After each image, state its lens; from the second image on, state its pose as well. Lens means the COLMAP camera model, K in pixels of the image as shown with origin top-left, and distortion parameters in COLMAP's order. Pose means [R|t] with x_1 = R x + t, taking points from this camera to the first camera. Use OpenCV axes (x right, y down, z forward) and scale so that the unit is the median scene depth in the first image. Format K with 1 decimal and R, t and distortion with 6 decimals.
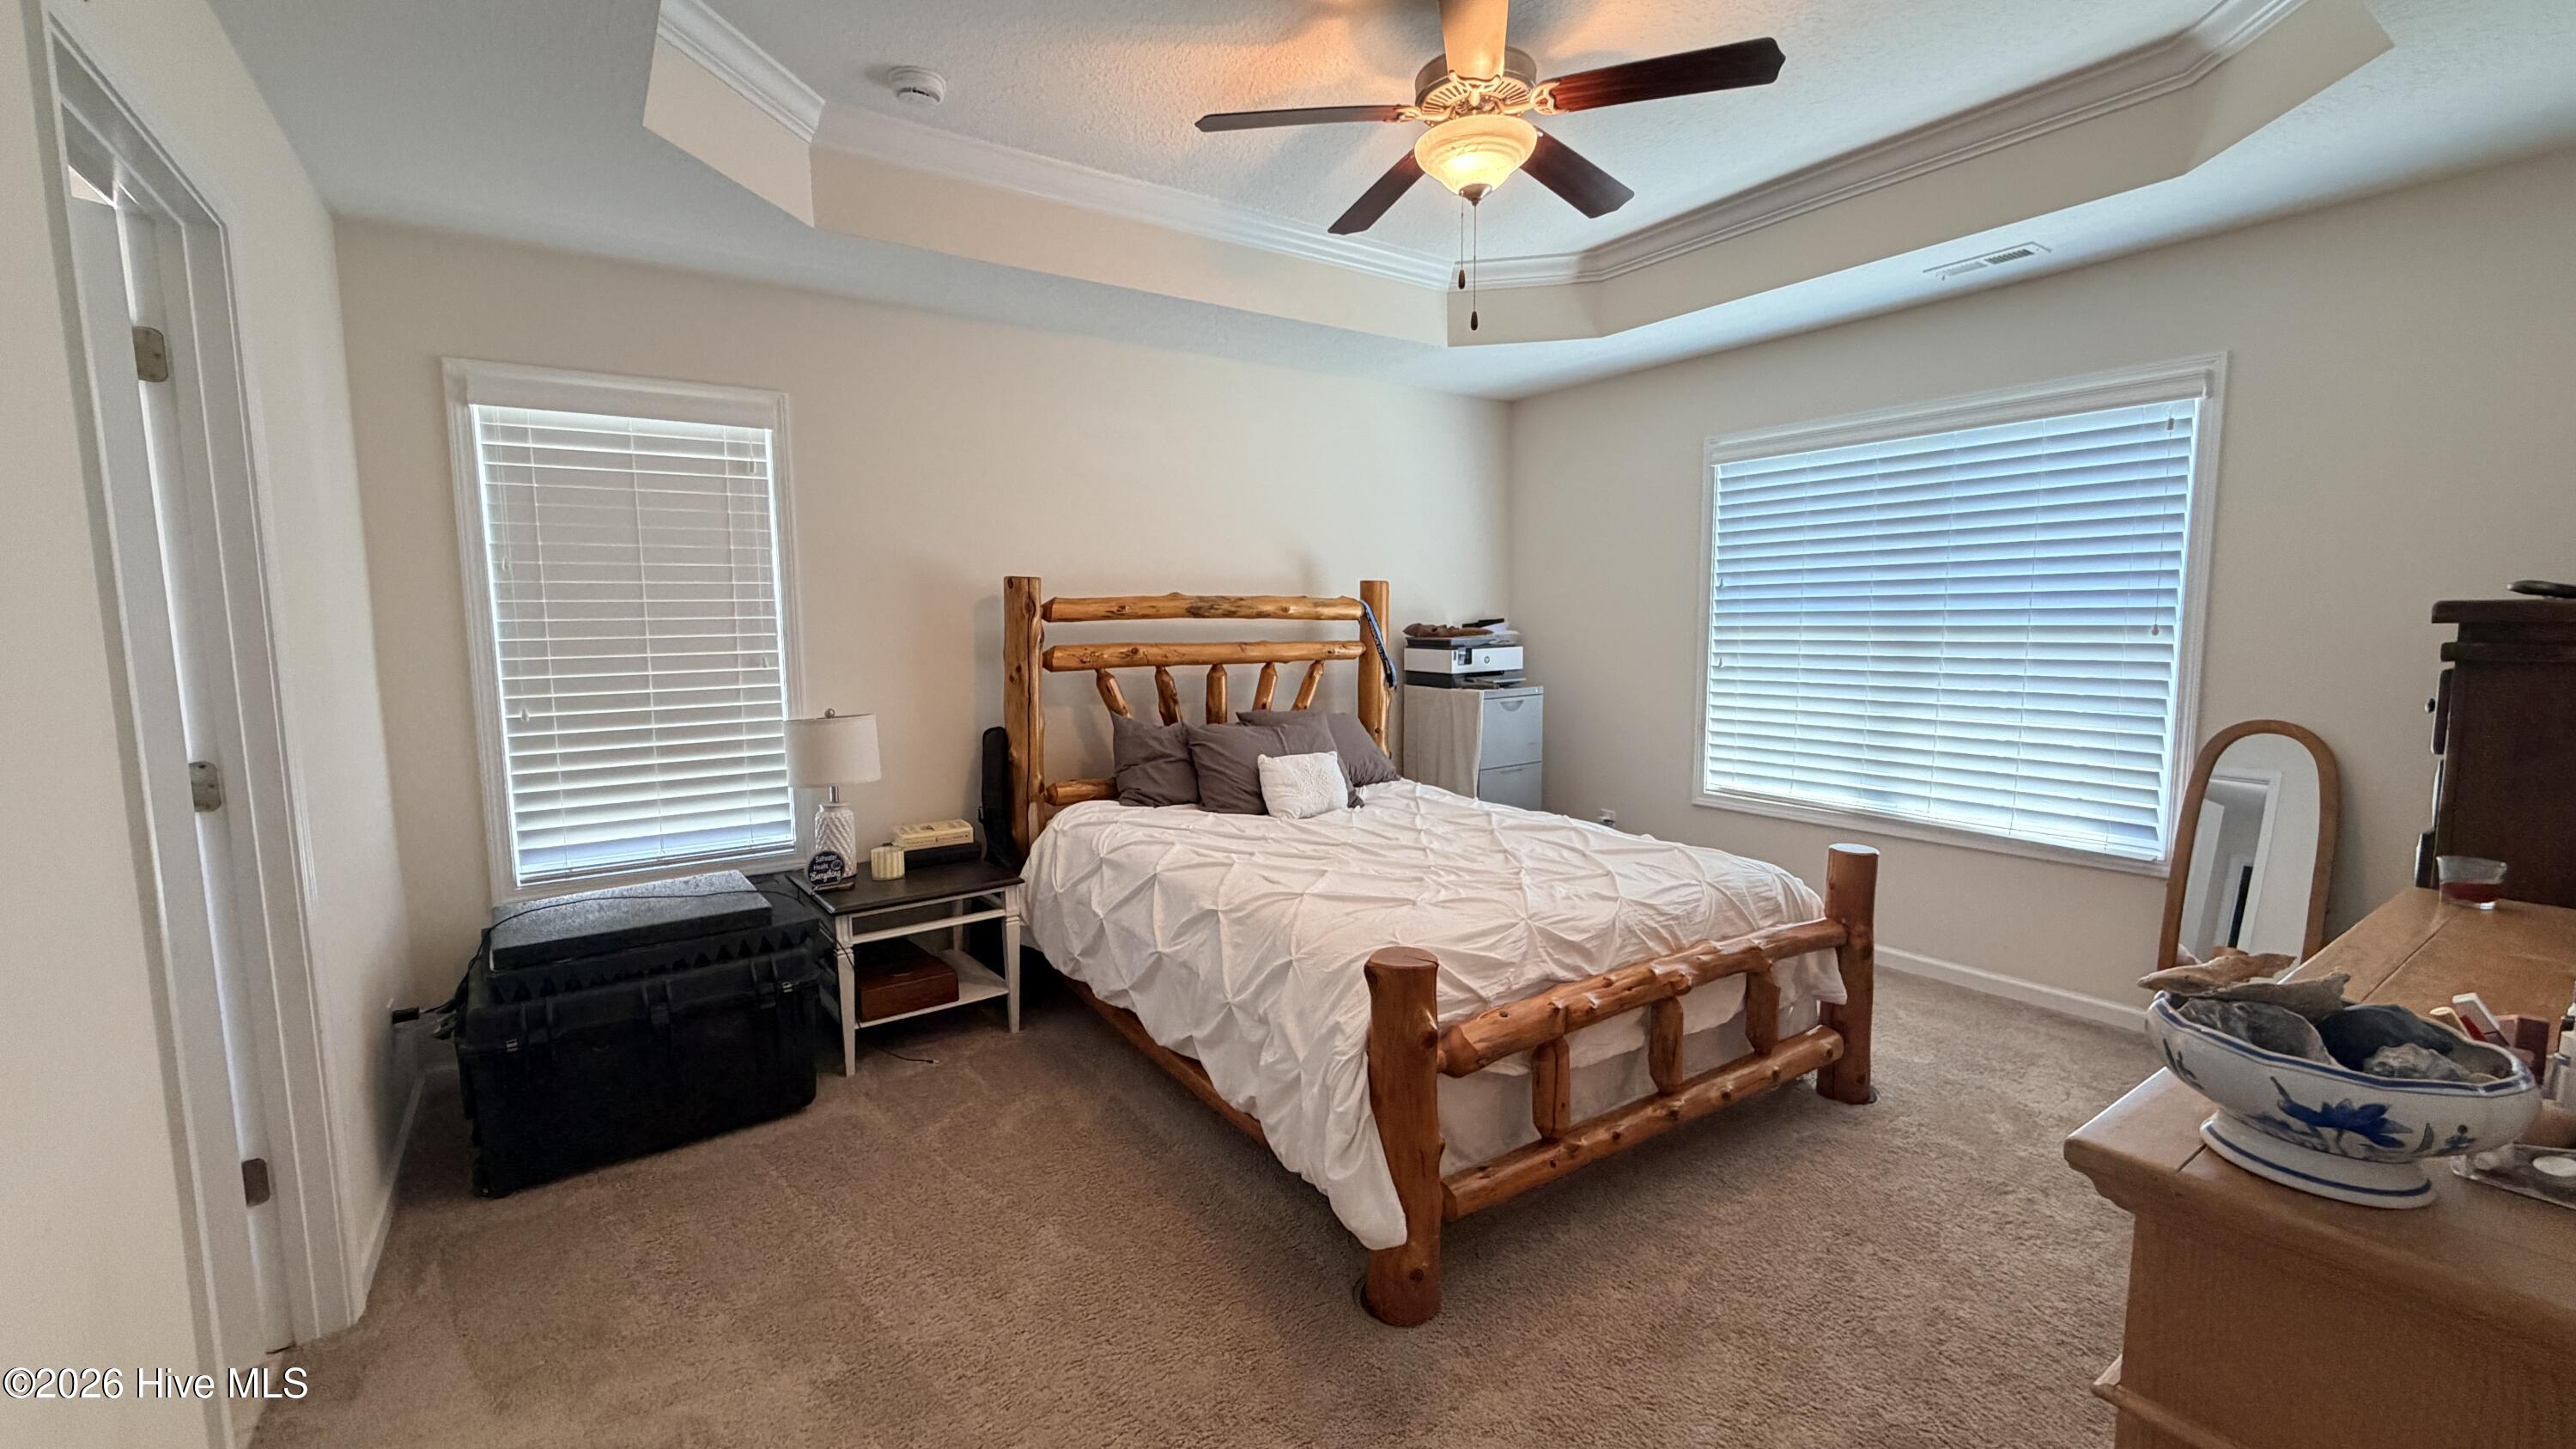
lens RADIAL K [[1025.7, 0, 1274.3], [0, 1025.7, 721.6], [0, 0, 1]] dist [0.000476, -0.000577]
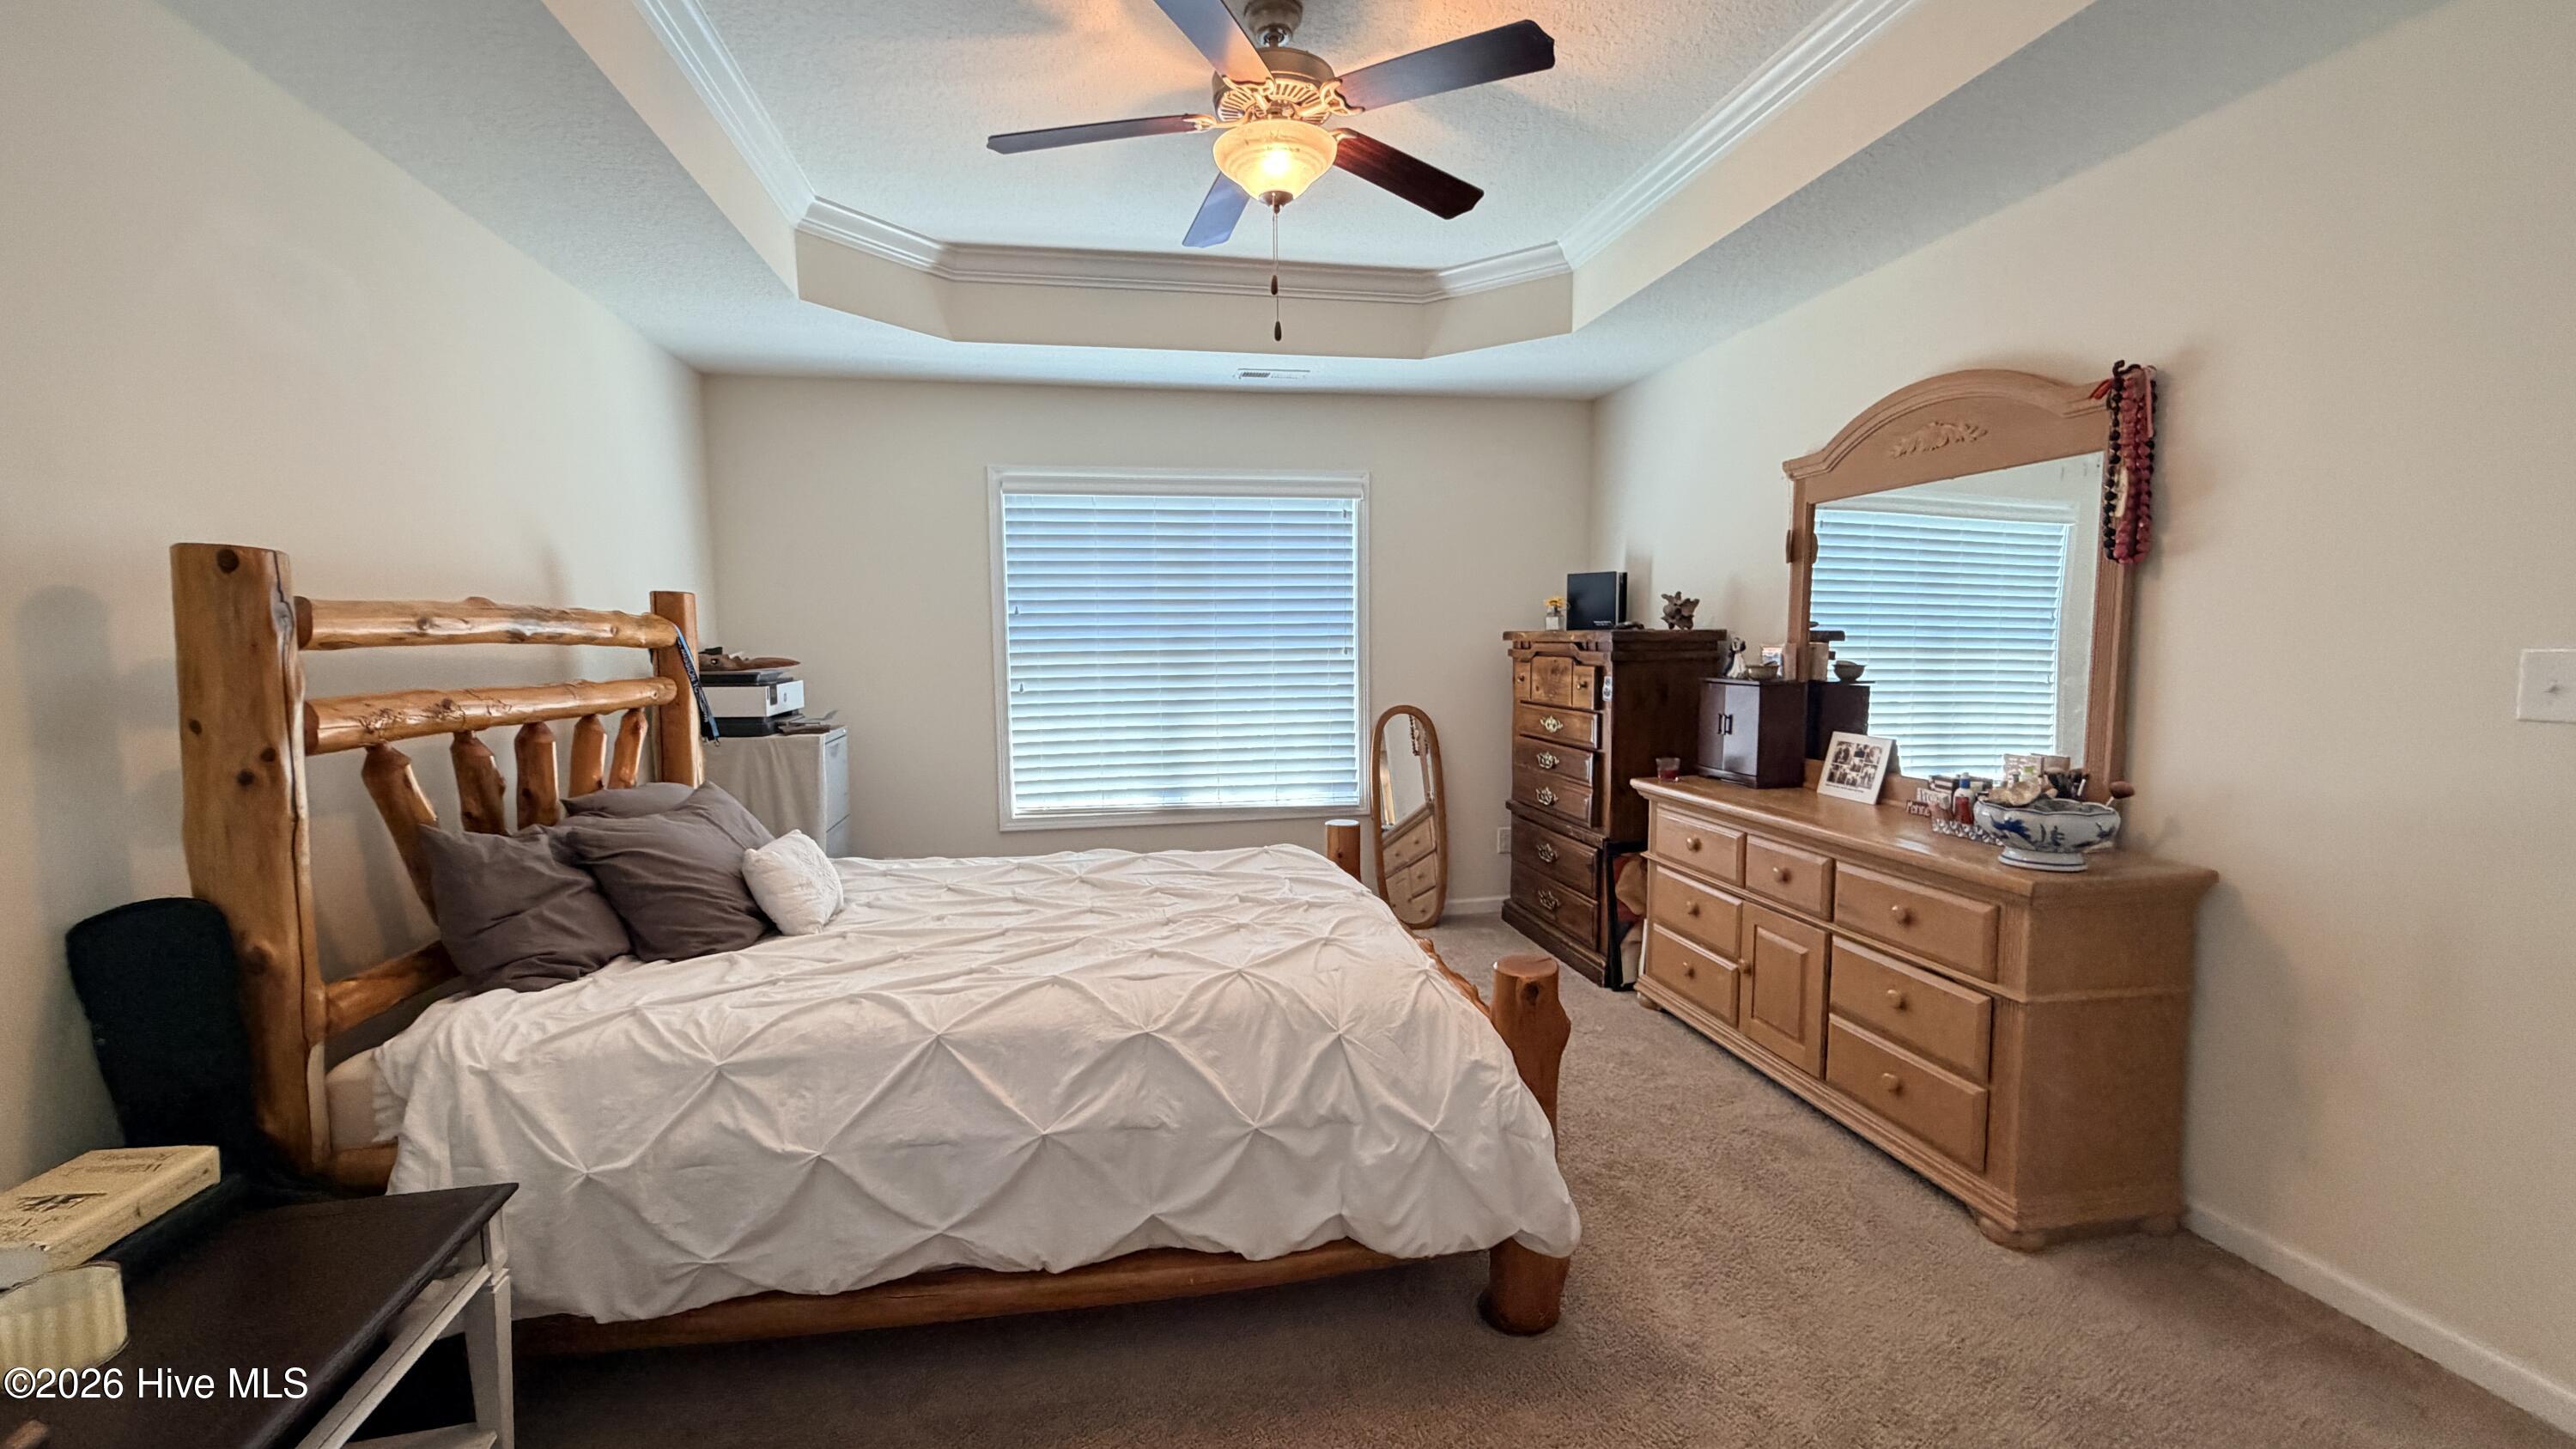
lens RADIAL K [[1025.7, 0, 1277.3], [0, 1025.7, 725.1], [0, 0, 1]] dist [0.000476, -0.000577]
pose [[0.406026, -0.070576, 0.911132, -0.456180], [0.099292, 0.994518, 0.032787, -0.033843], [-0.908452, 0.077156, 0.410807, 0.405888]]
